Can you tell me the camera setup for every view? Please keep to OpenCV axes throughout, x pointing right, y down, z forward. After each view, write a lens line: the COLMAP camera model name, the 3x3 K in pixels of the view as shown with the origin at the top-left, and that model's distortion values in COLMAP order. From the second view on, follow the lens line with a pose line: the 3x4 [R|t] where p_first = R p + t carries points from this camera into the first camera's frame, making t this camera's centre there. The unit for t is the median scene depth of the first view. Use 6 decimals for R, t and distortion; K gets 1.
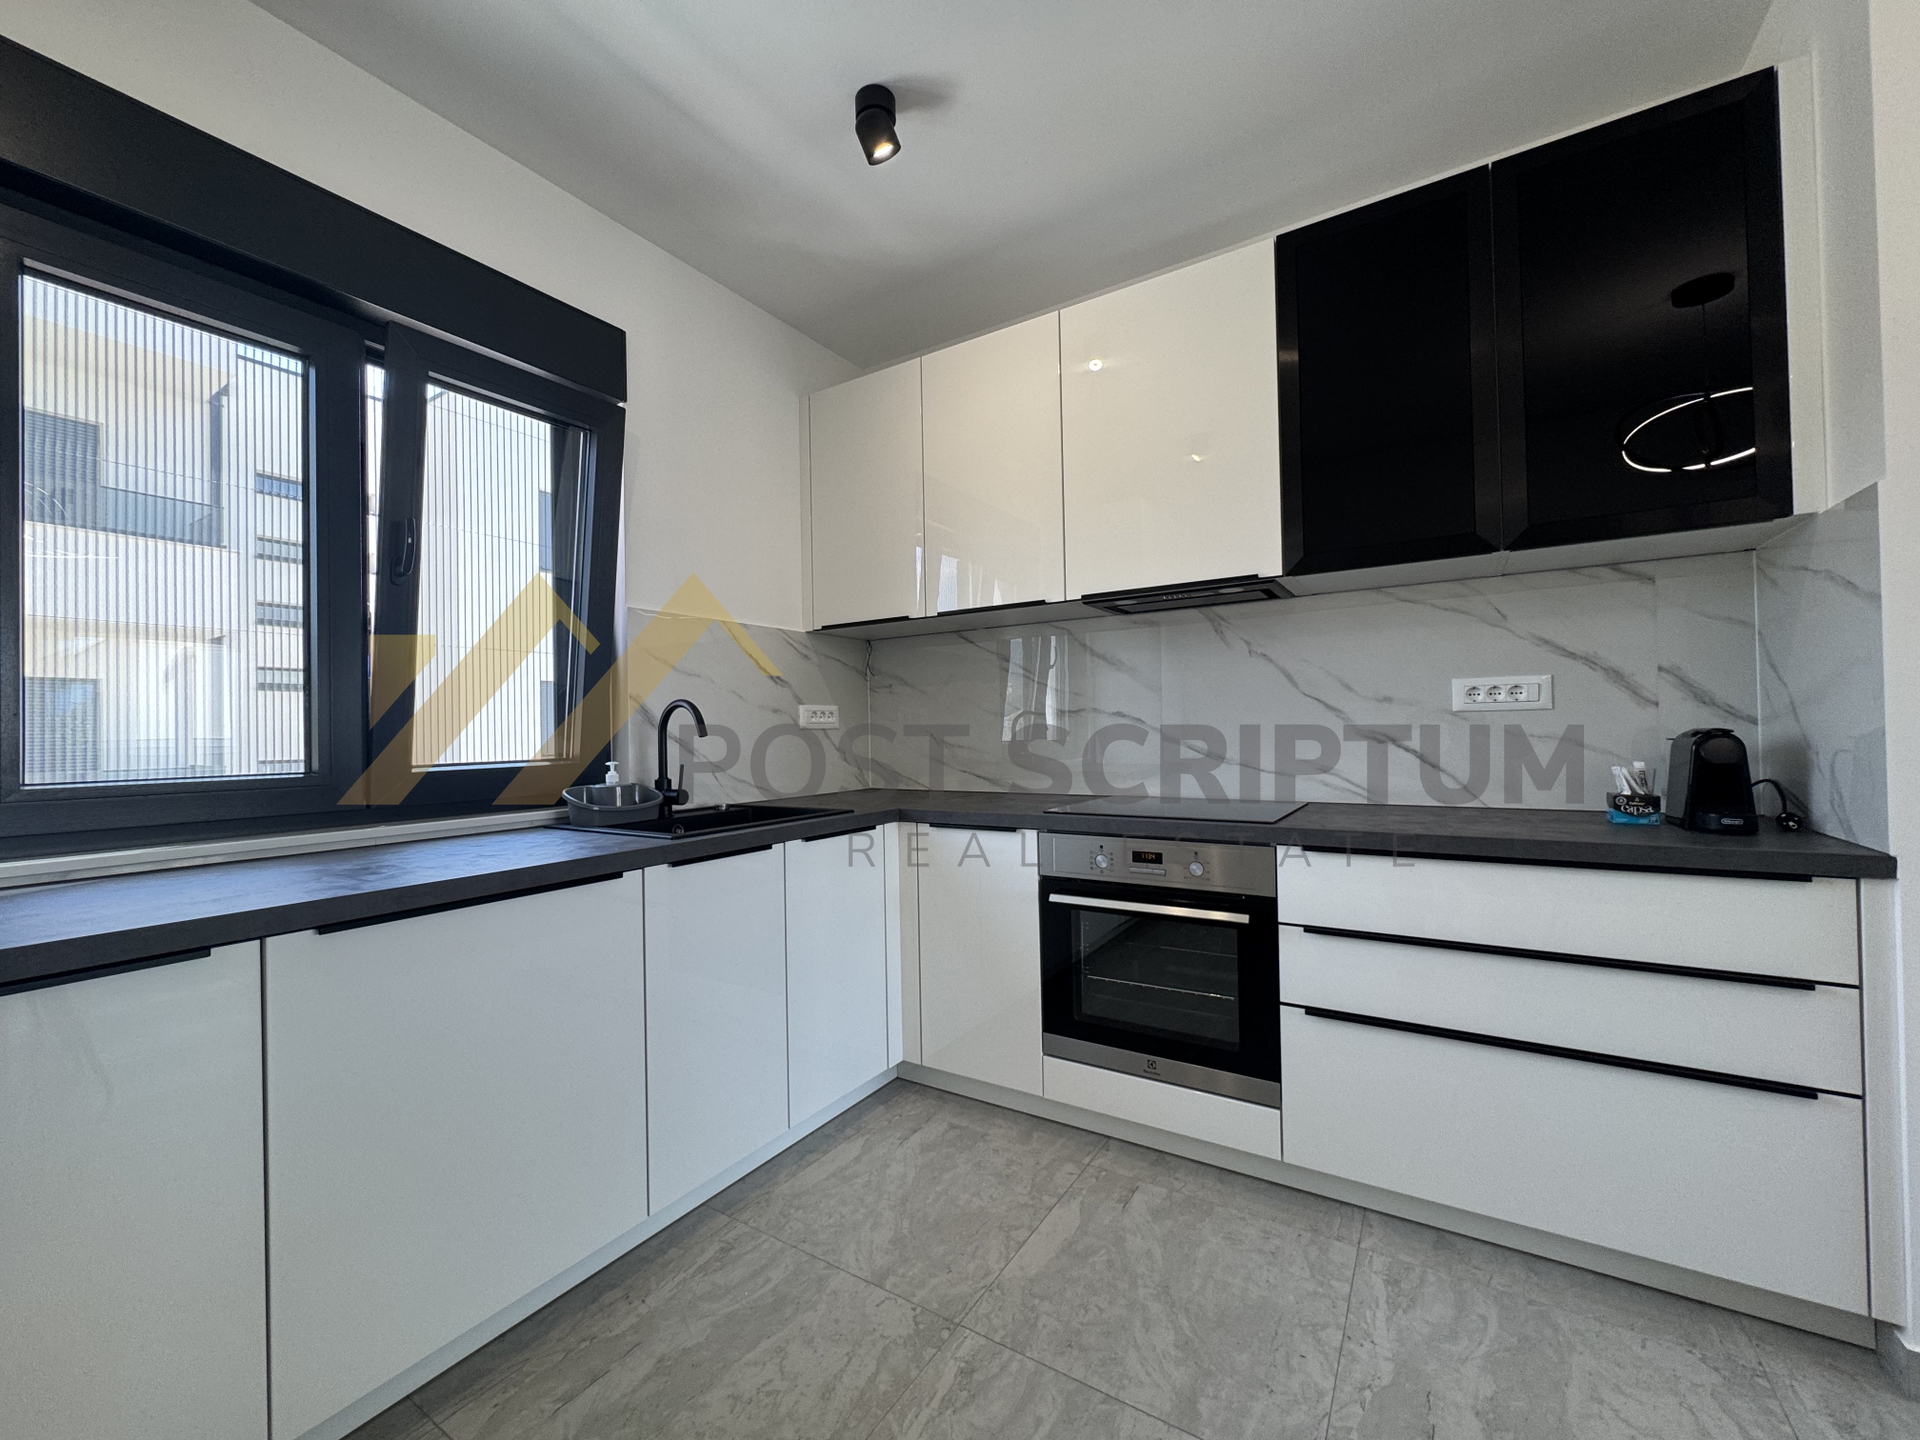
lens RADIAL K [[769.0, 0, 960.0], [0, 769.0, 720.0], [0, 0, 1]] dist [-0.001519, 0.000052]
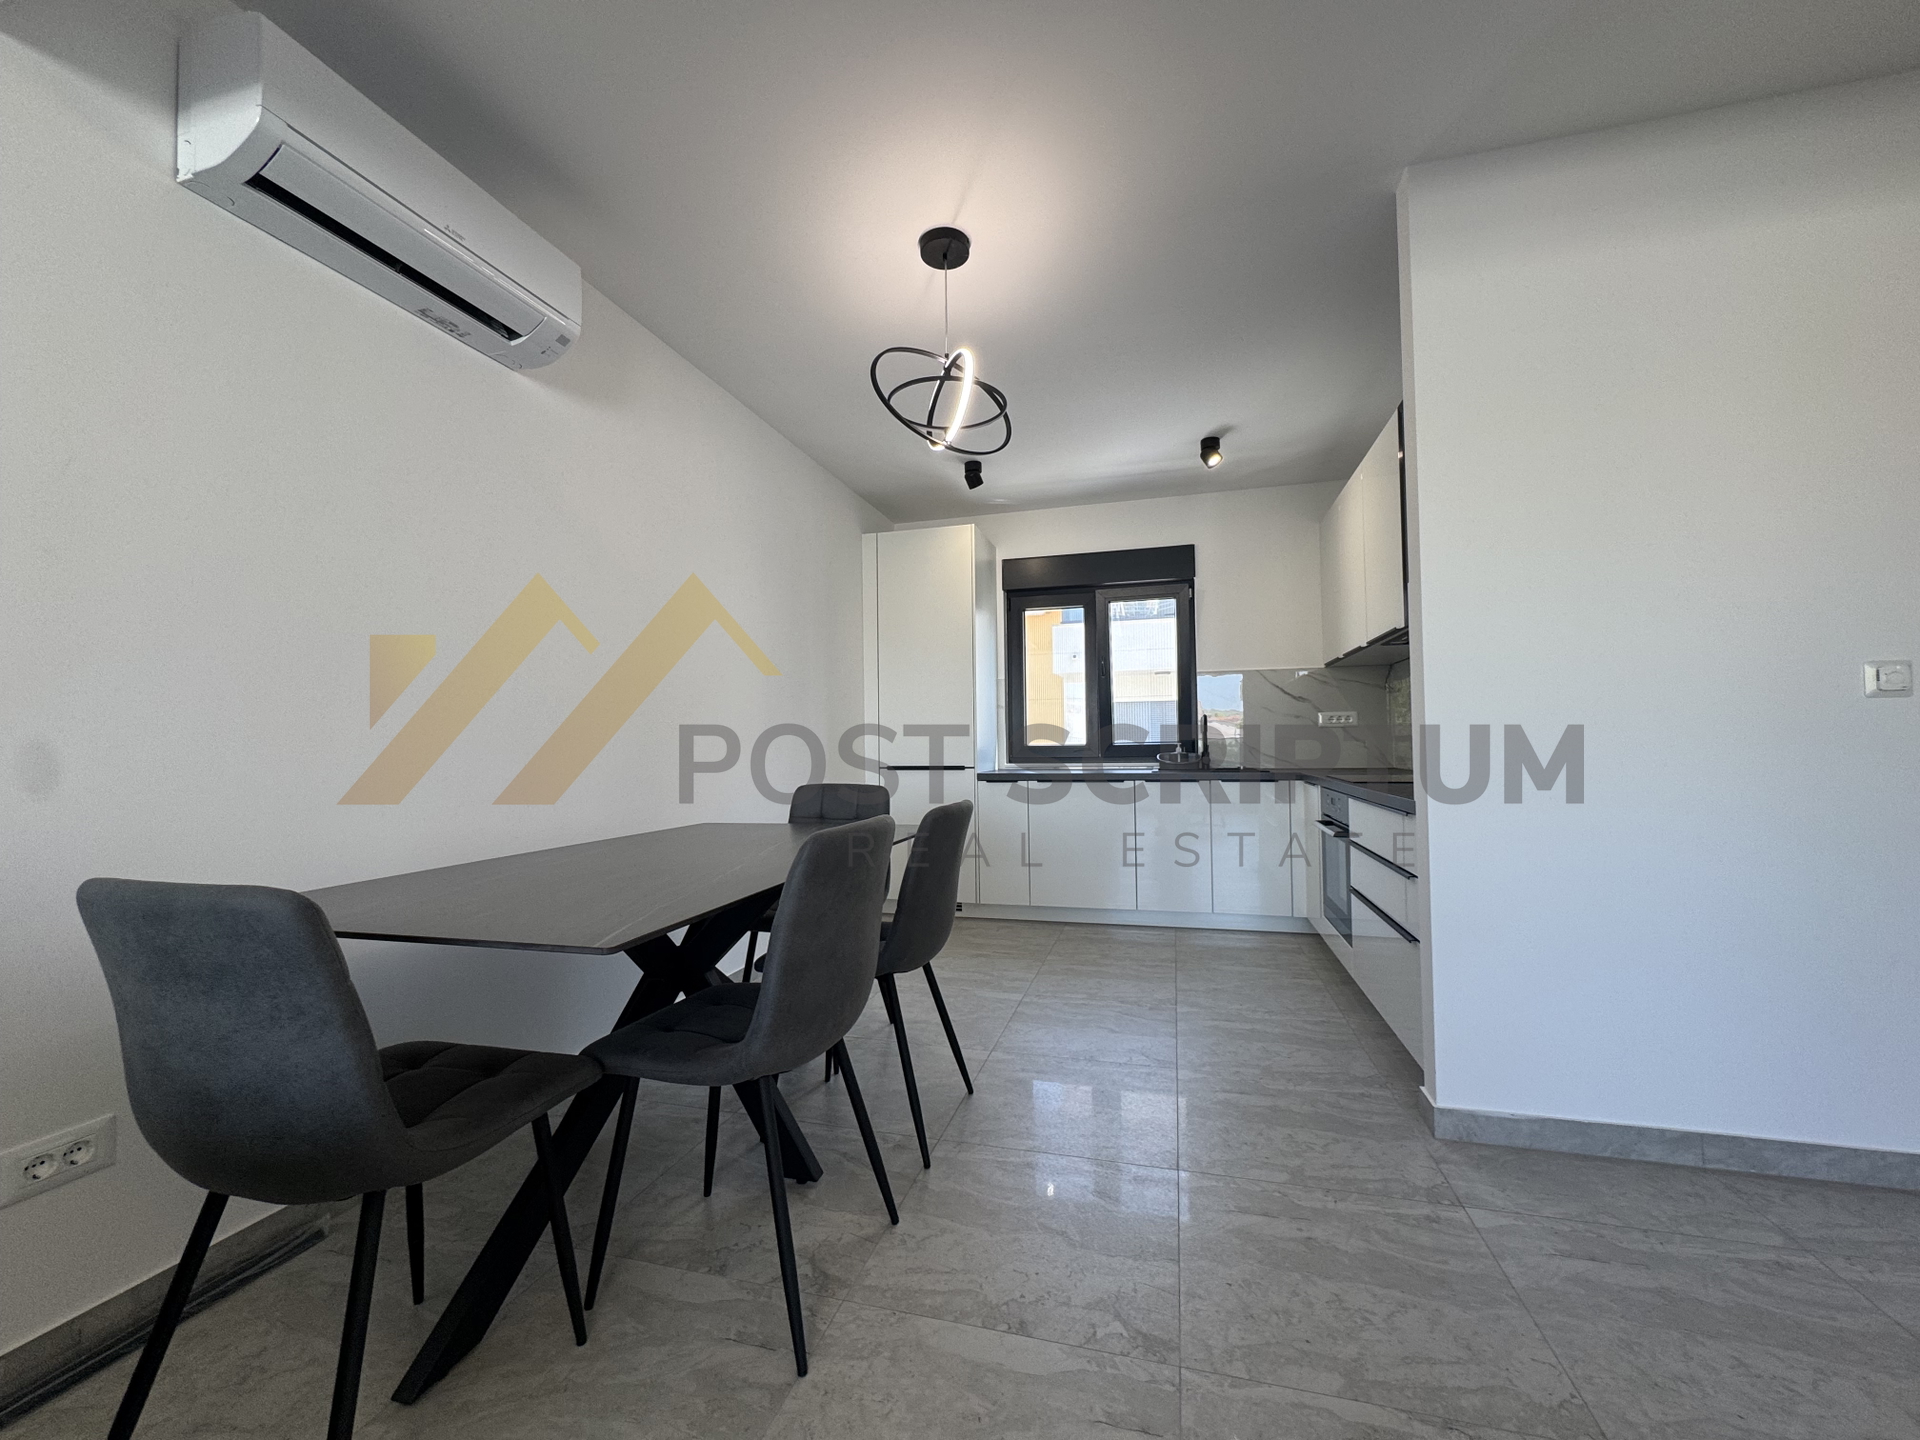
lens RADIAL K [[769.0, 0, 960.0], [0, 769.0, 720.0], [0, 0, 1]] dist [-0.001519, 0.000052]
pose [[0.284751, -0.016598, -0.958458, 1.746092], [0.022771, 0.999685, -0.010547, -0.005337], [0.958331, -0.018821, 0.285040, -0.308353]]
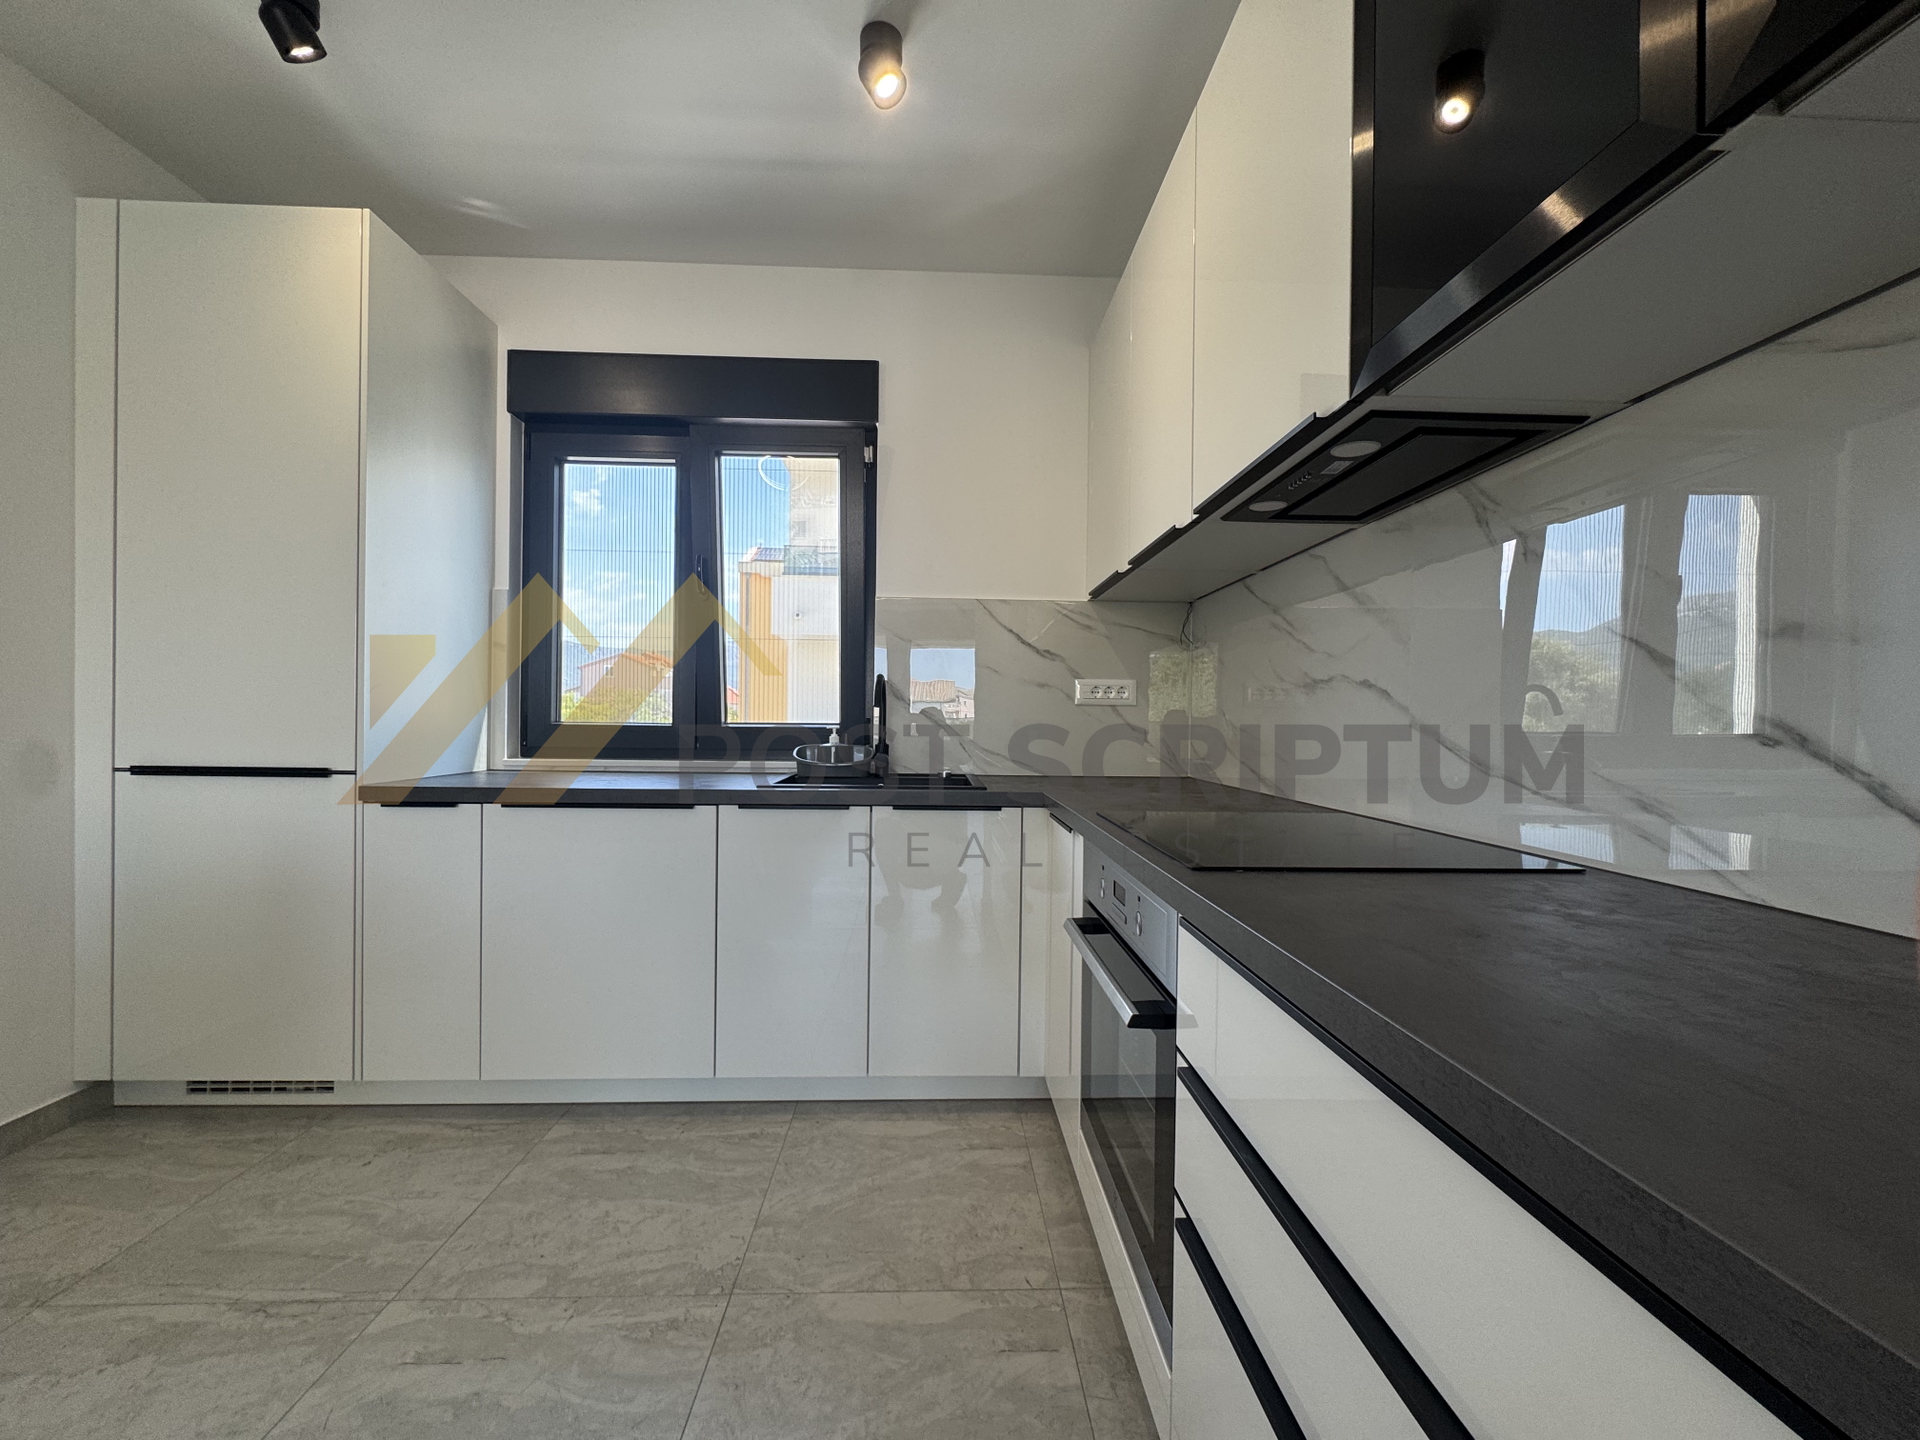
lens RADIAL K [[766.9, 0, 959.9], [0, 766.9, 726.0], [0, 0, 1]] dist [-0.001606, 0.000047]
pose [[0.564439, 0.030456, -0.824913, 0.742476], [-0.010496, 0.999503, 0.029721, 0.017150], [0.825408, -0.008117, 0.564478, 0.537050]]
